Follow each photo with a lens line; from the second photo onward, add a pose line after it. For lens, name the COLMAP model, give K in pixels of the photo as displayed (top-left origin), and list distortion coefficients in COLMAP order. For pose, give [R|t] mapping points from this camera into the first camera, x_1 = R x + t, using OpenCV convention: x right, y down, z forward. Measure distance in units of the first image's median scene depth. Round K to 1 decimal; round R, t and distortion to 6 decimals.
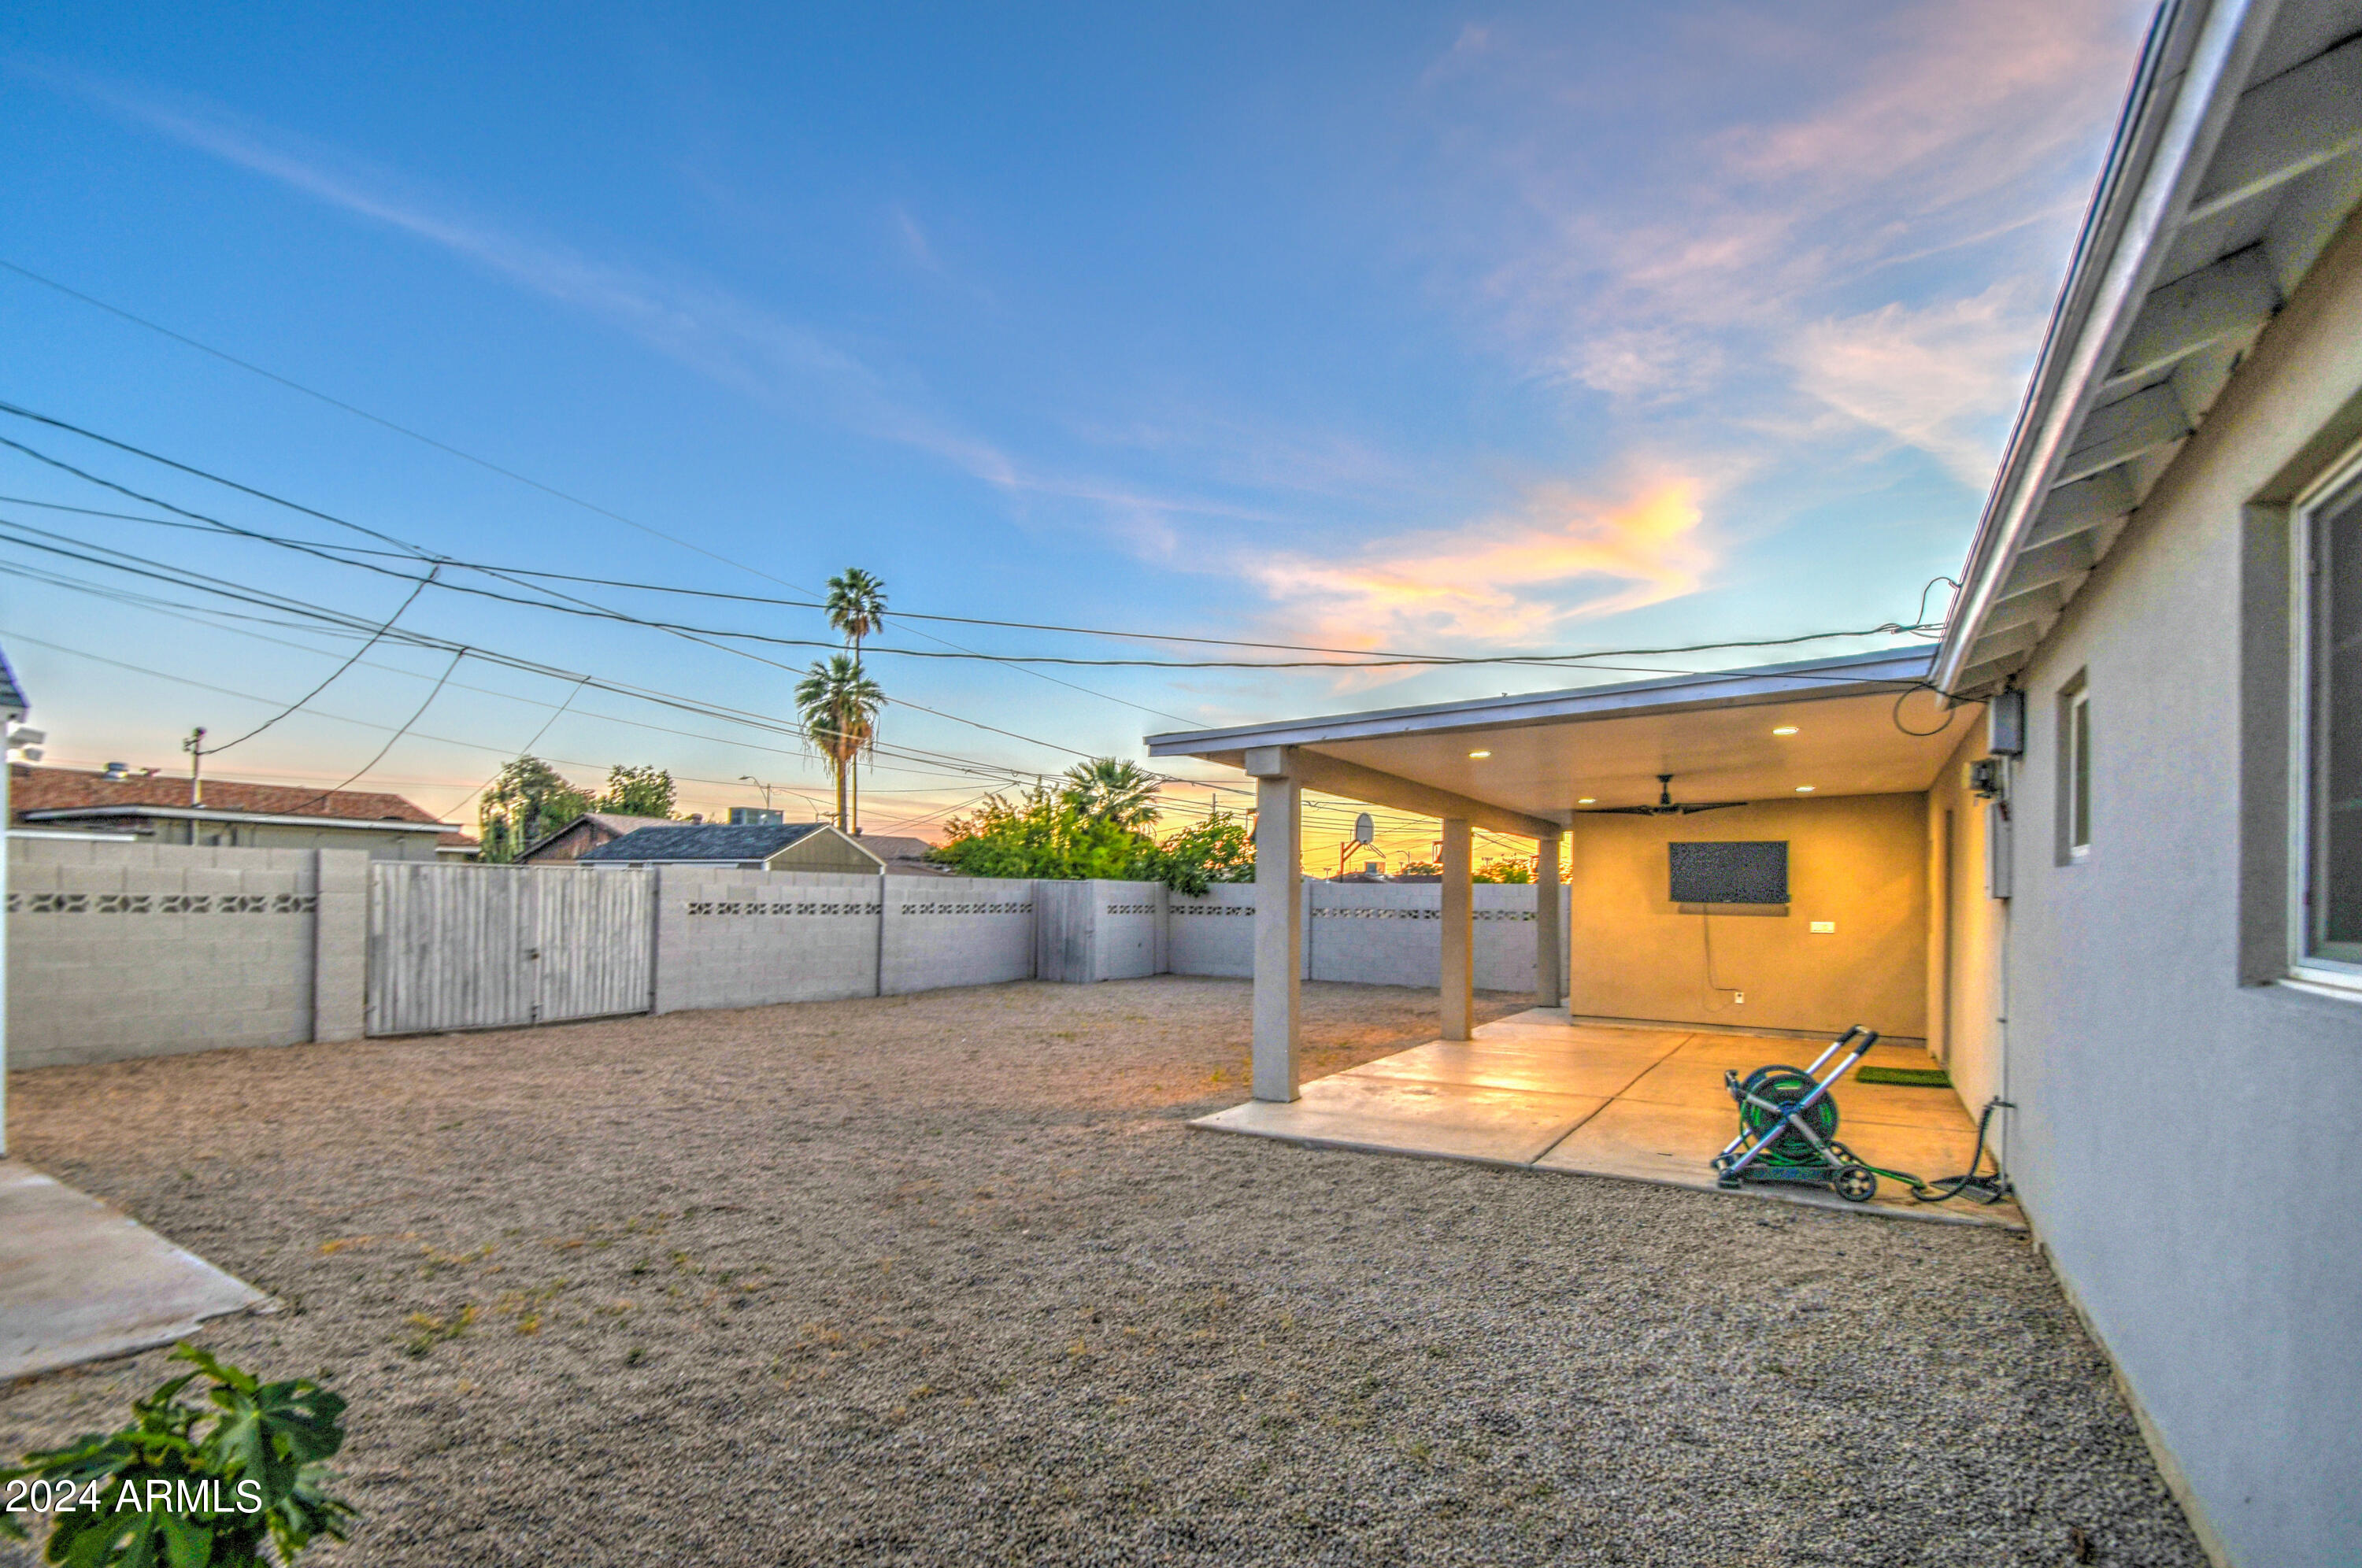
lens RADIAL K [[1063.5, 0, 1179.9], [0, 1063.5, 788.2], [0, 0, 1]] dist [-0.004191, -0.001323]
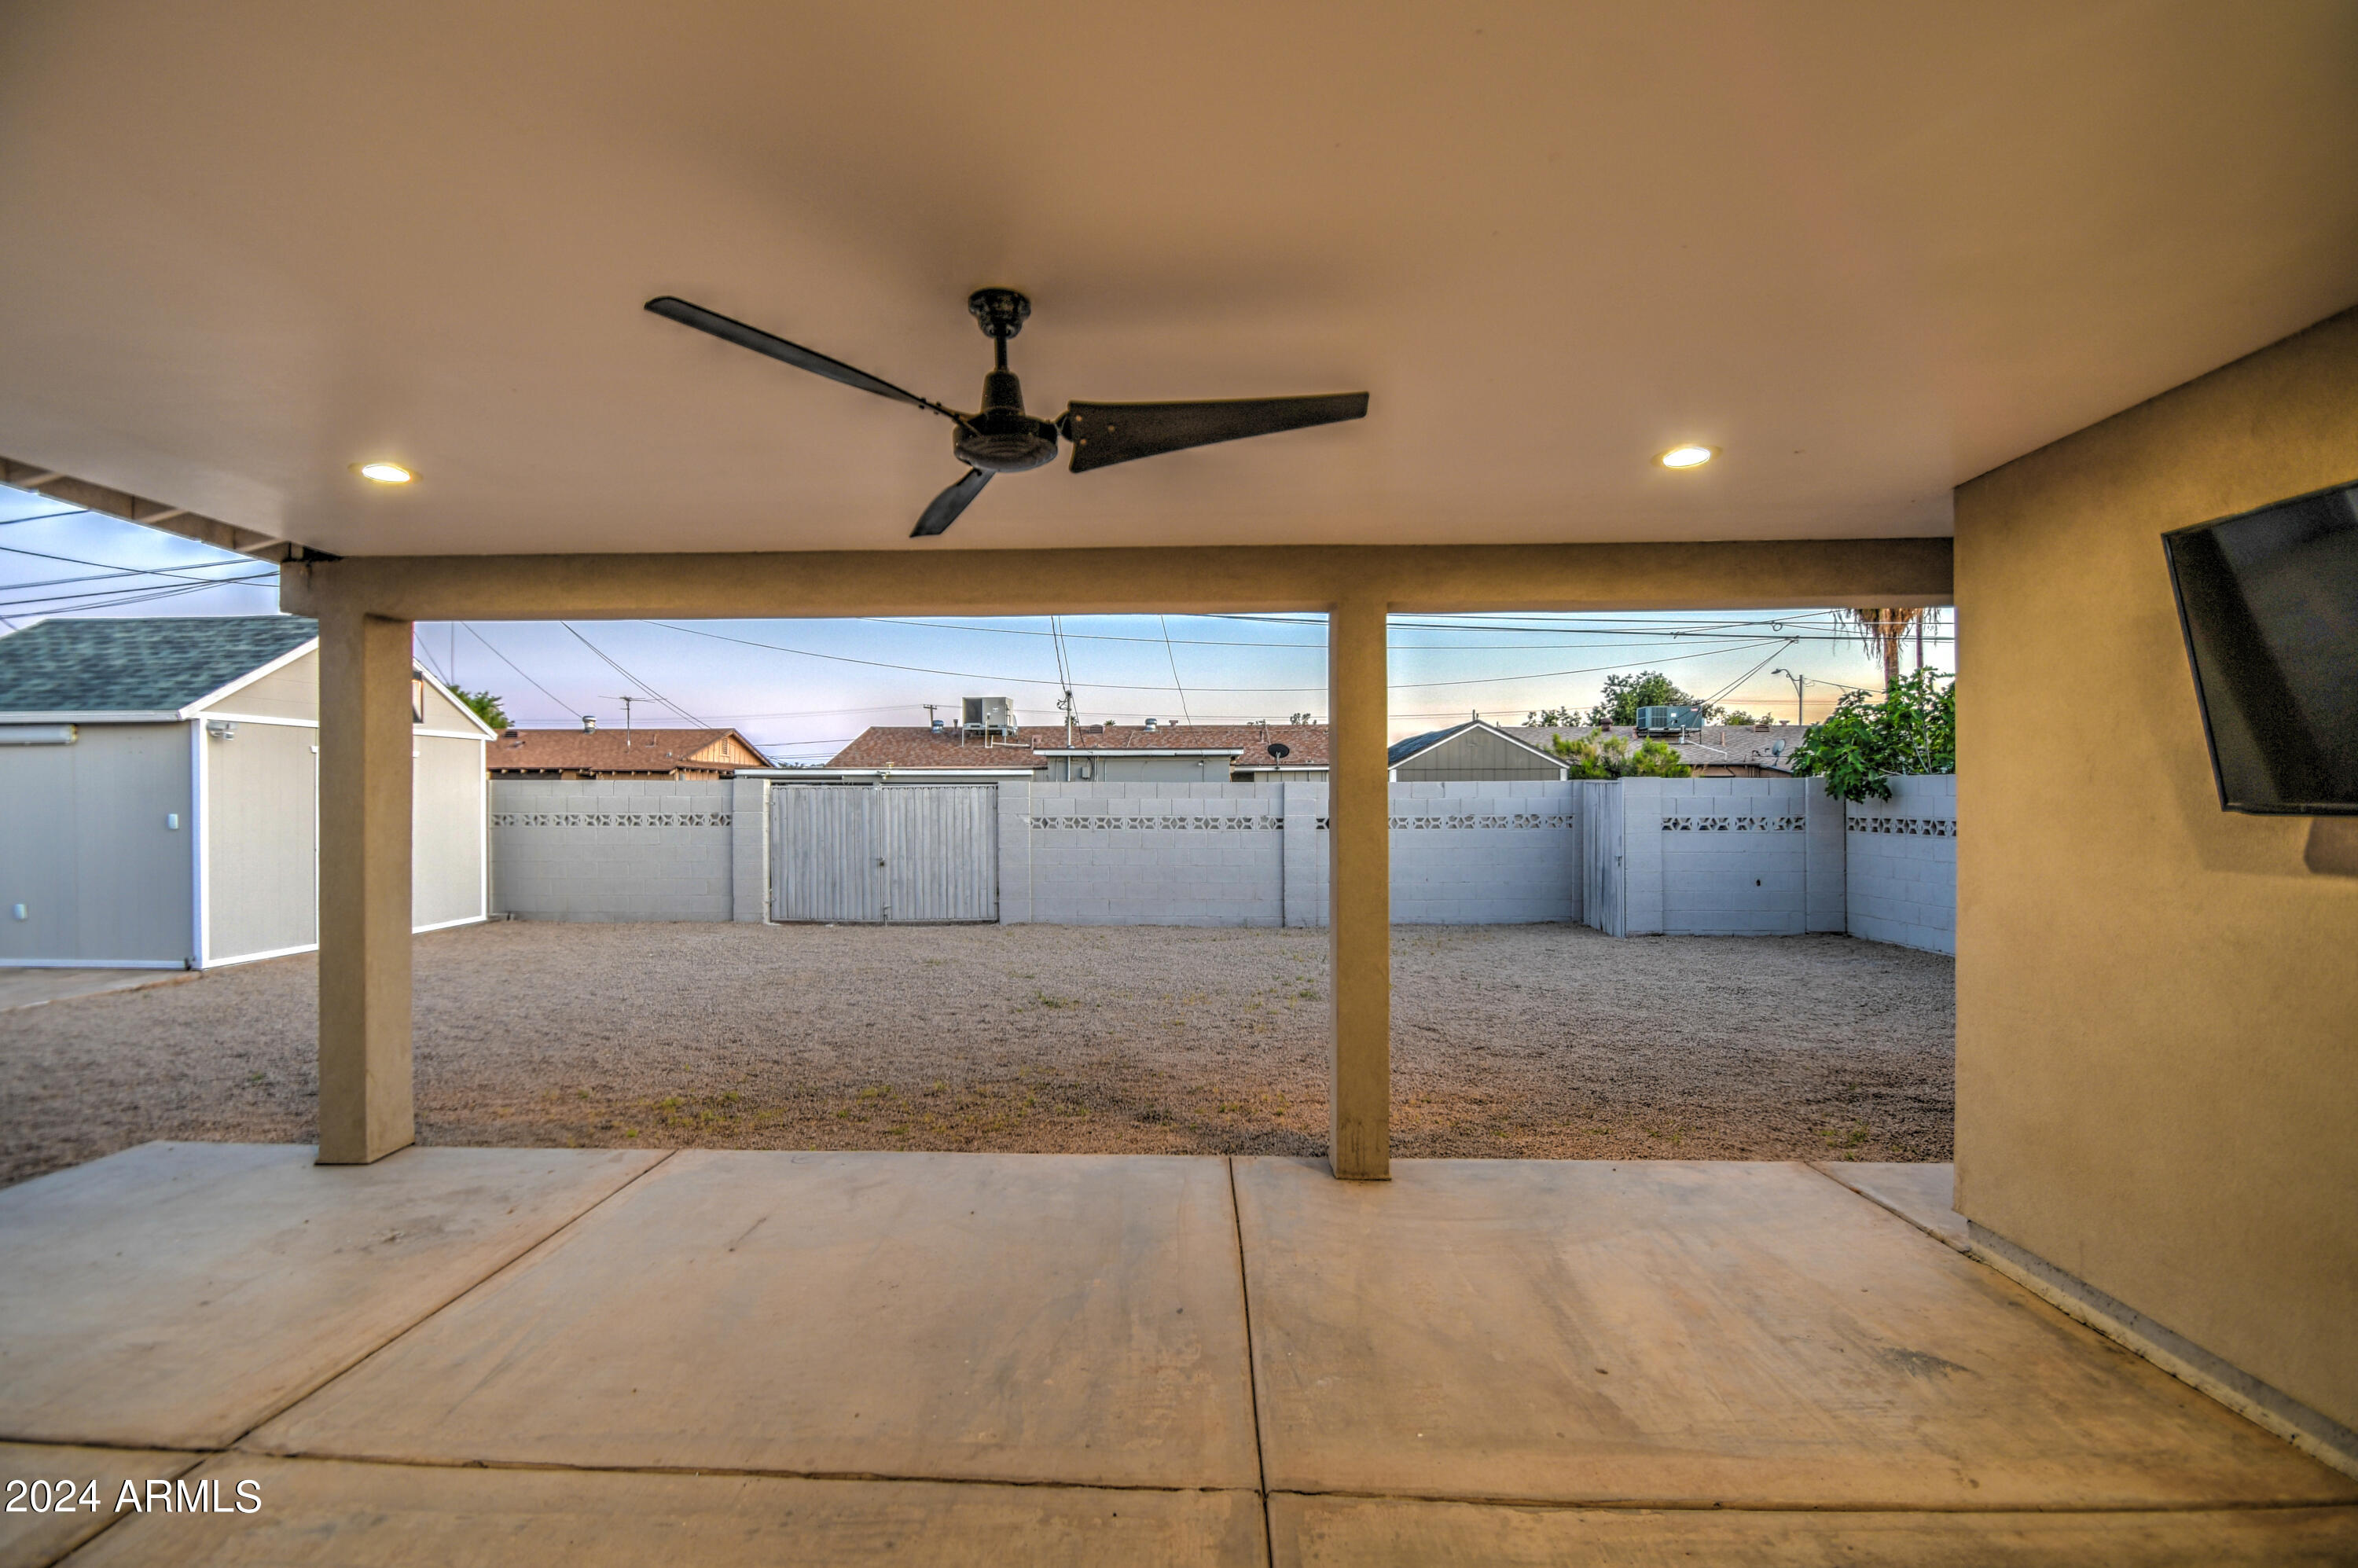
lens RADIAL K [[1061.8, 0, 1170.2], [0, 1061.8, 790.5], [0, 0, 1]] dist [-0.004191, -0.001323]
pose [[0.499943, -0.023610, -0.865737, 0.451206], [0.097755, 0.994778, 0.029323, 0.063092], [0.860524, -0.099290, 0.499640, 0.584675]]
